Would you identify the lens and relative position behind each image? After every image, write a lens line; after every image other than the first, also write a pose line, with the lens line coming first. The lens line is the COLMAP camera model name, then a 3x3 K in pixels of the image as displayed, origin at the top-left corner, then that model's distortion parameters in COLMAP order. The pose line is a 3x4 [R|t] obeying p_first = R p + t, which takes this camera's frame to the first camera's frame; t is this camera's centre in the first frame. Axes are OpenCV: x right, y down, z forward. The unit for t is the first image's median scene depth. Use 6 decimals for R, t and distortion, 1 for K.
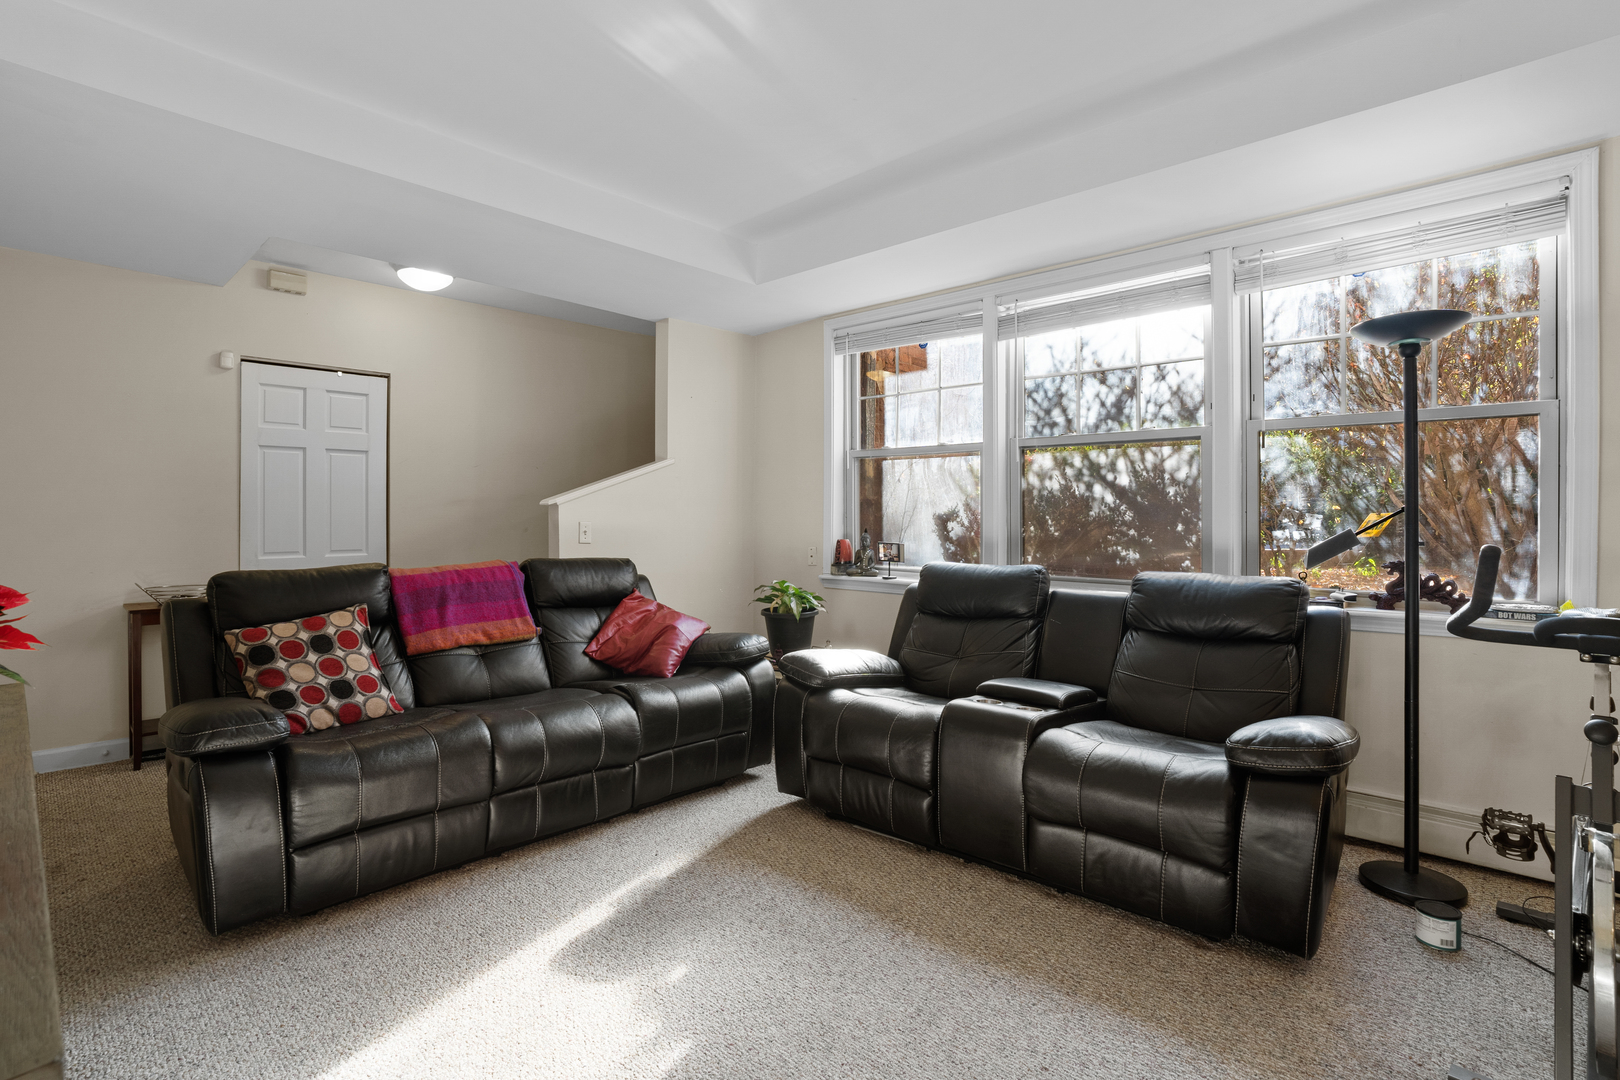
lens RADIAL K [[777.4, 0, 809.2], [0, 777.4, 523.9], [0, 0, 1]] dist [-0.071665, 0.024221]
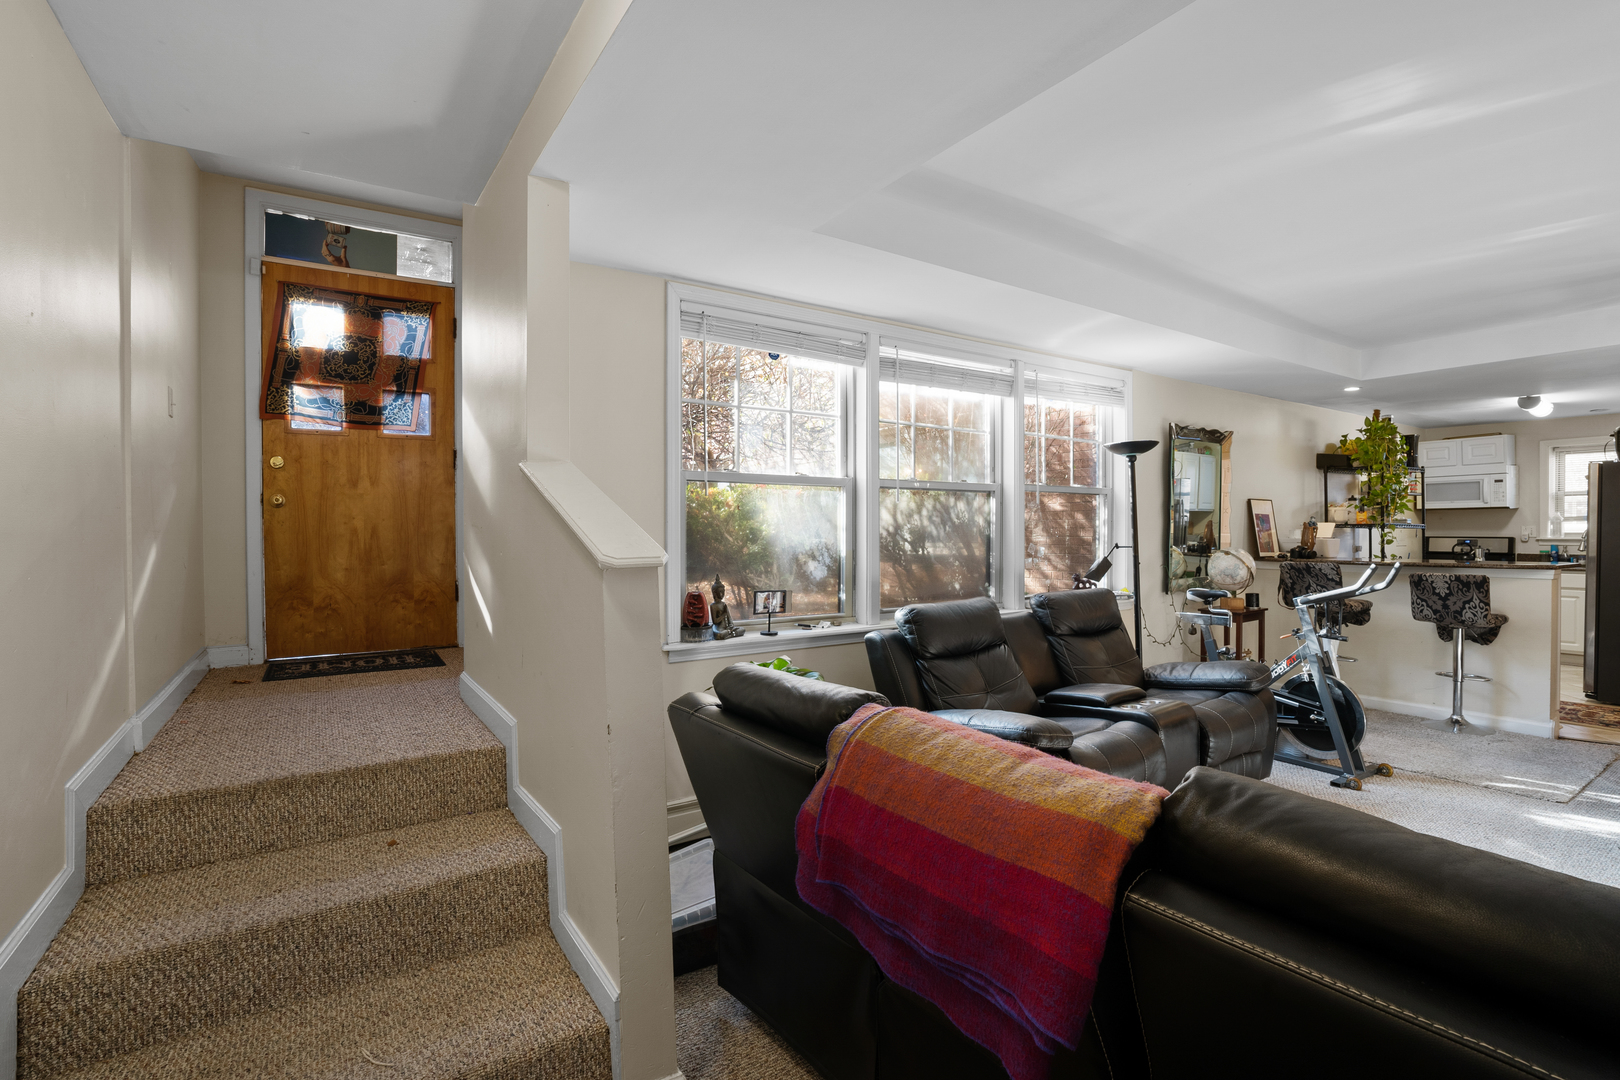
lens RADIAL K [[752.4, 0, 810.0], [0, 752.4, 540.0], [0, 0, 1]] dist [-0.068408, 0.023201]
pose [[0.216461, -0.017666, 0.976131, -0.822731], [0.012136, 0.999808, 0.015403, -0.050647], [-0.976216, 0.008512, 0.216634, 0.980592]]
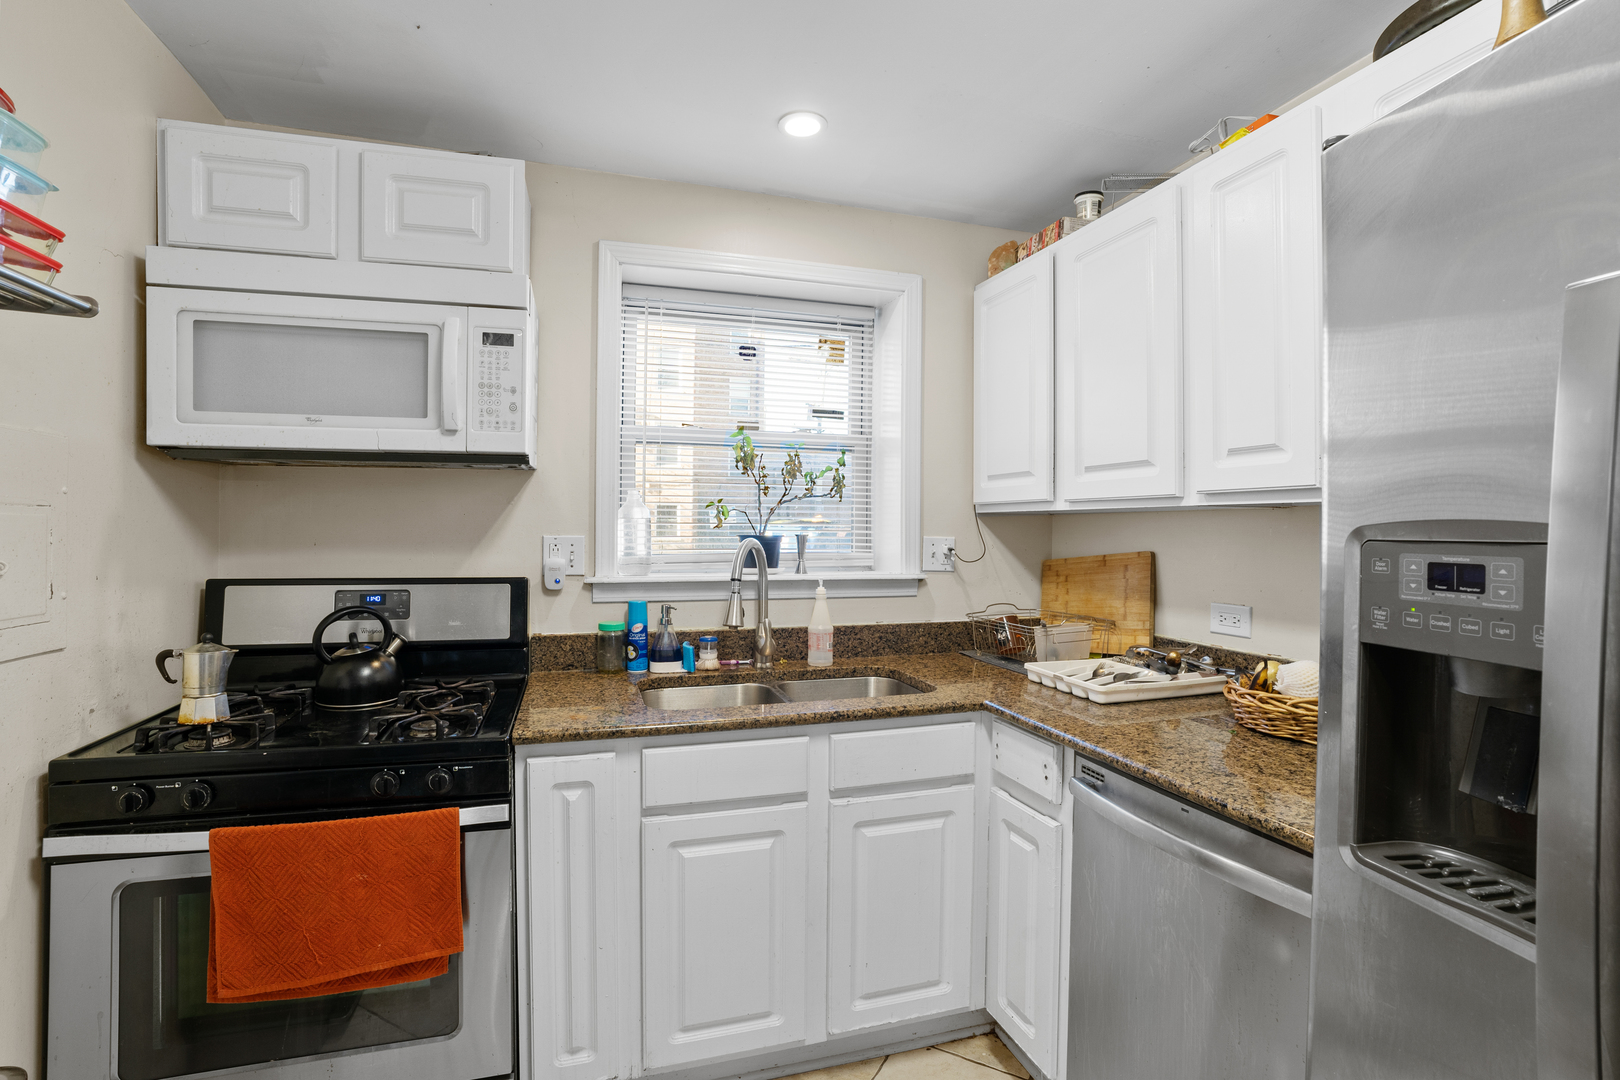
lens RADIAL K [[777.4, 0, 809.2], [0, 777.4, 523.9], [0, 0, 1]] dist [-0.071665, 0.024221]
pose [[-0.873440, -0.008737, 0.486854, 1.257903], [-0.007621, 0.999962, 0.004273, -0.047007], [-0.486873, 0.000022, -0.873473, -0.196126]]
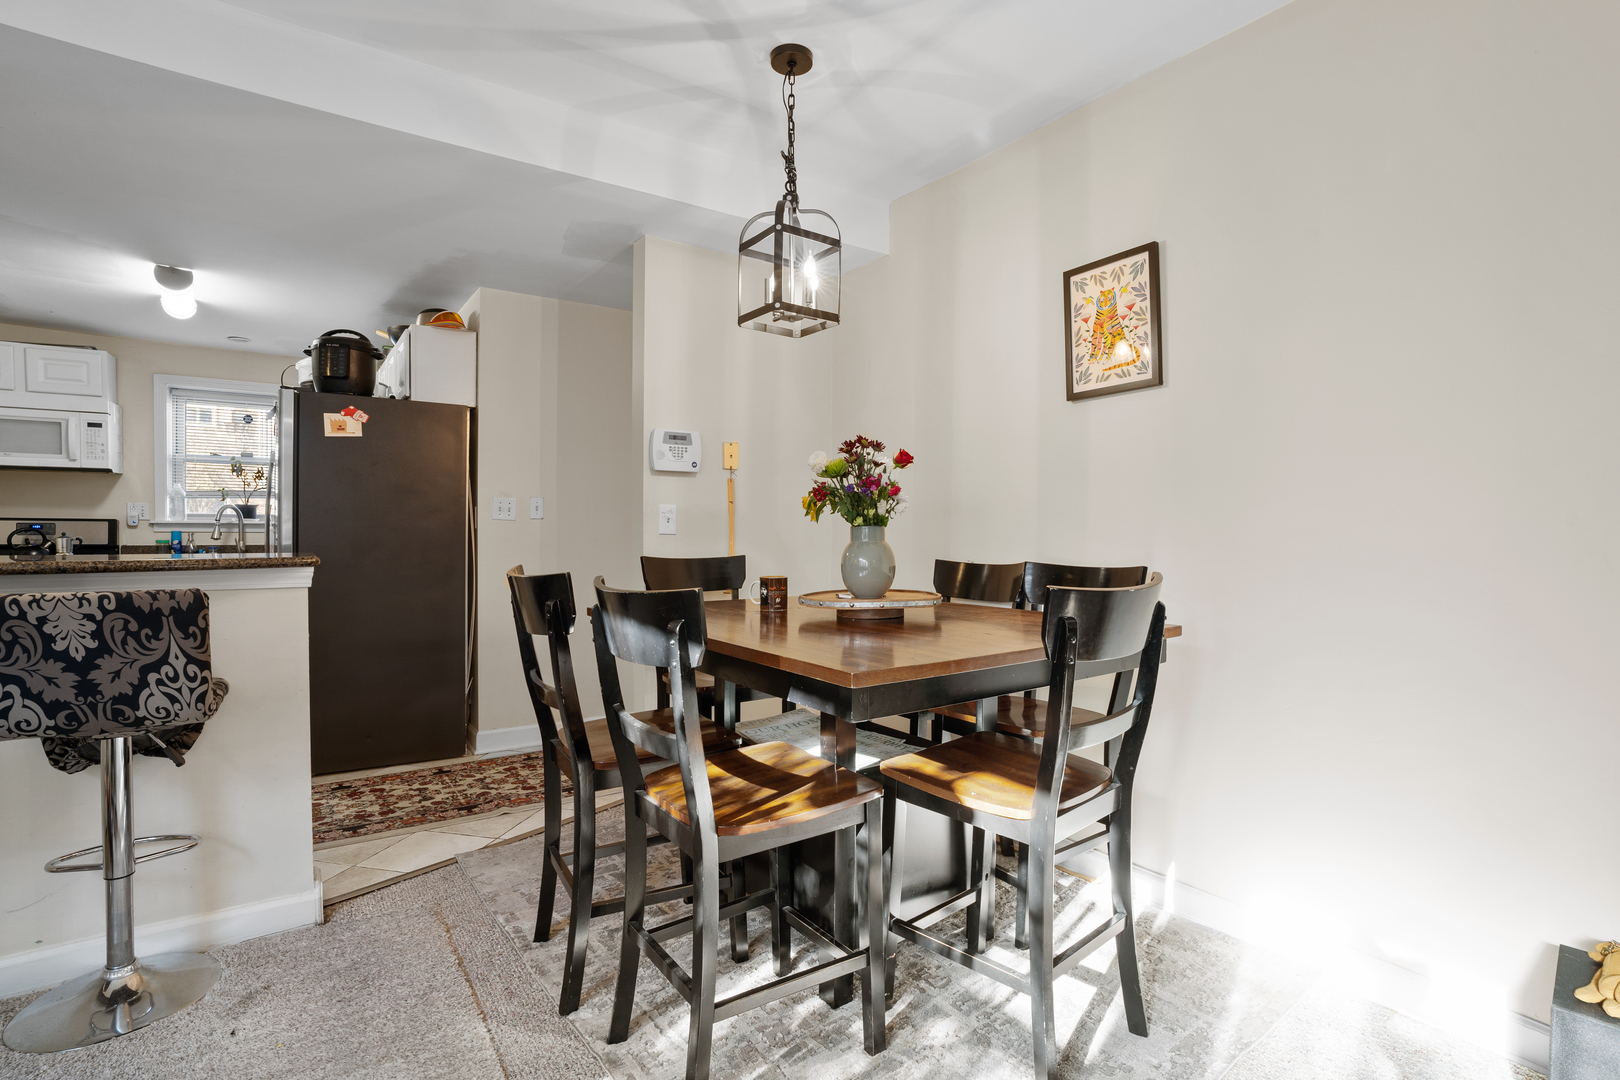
lens RADIAL K [[762.8, 0, 812.2], [0, 762.8, 547.9], [0, 0, 1]] dist [-0.070595, 0.025166]
pose [[-0.981648, -0.014515, 0.190150, 0.194690], [-0.009091, 0.999527, 0.029365, 0.001049], [-0.190487, 0.027097, -0.981316, 0.486694]]
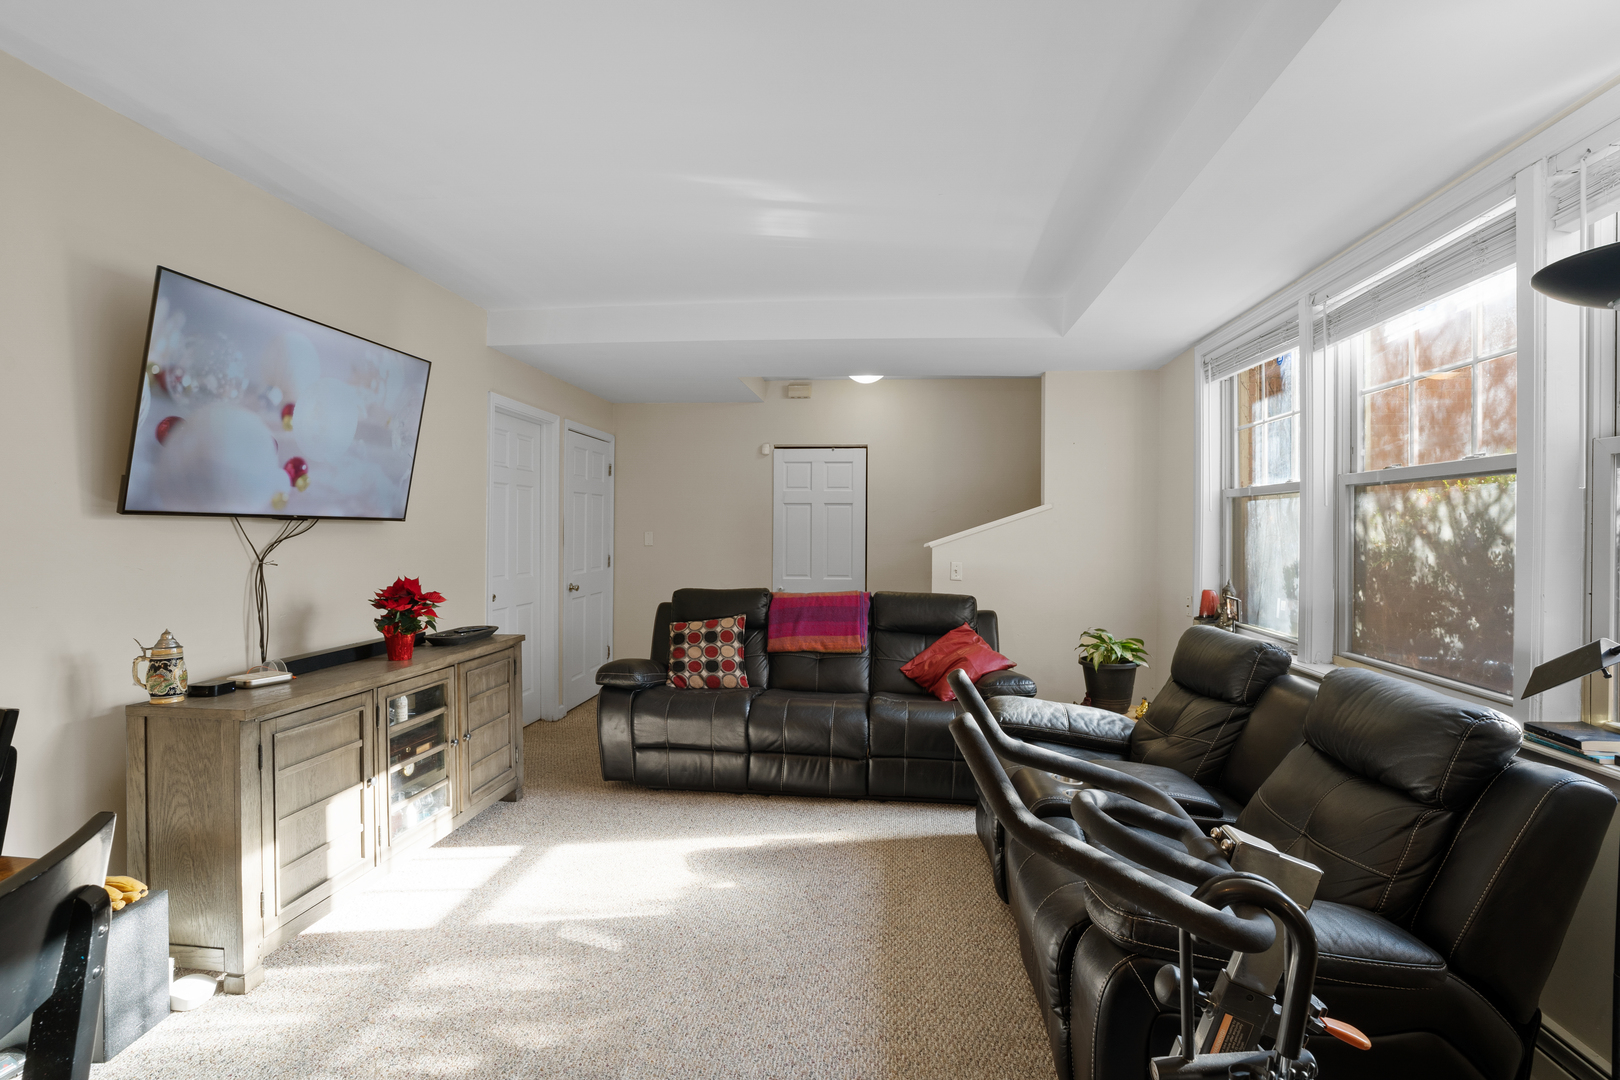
lens RADIAL K [[777.4, 0, 809.2], [0, 777.4, 523.9], [0, 0, 1]] dist [-0.071665, 0.024221]
pose [[0.585301, -0.001389, -0.810815, 0.628446], [-0.013153, 0.999851, -0.011208, -0.051437], [0.810710, 0.017225, 0.585195, 0.146116]]
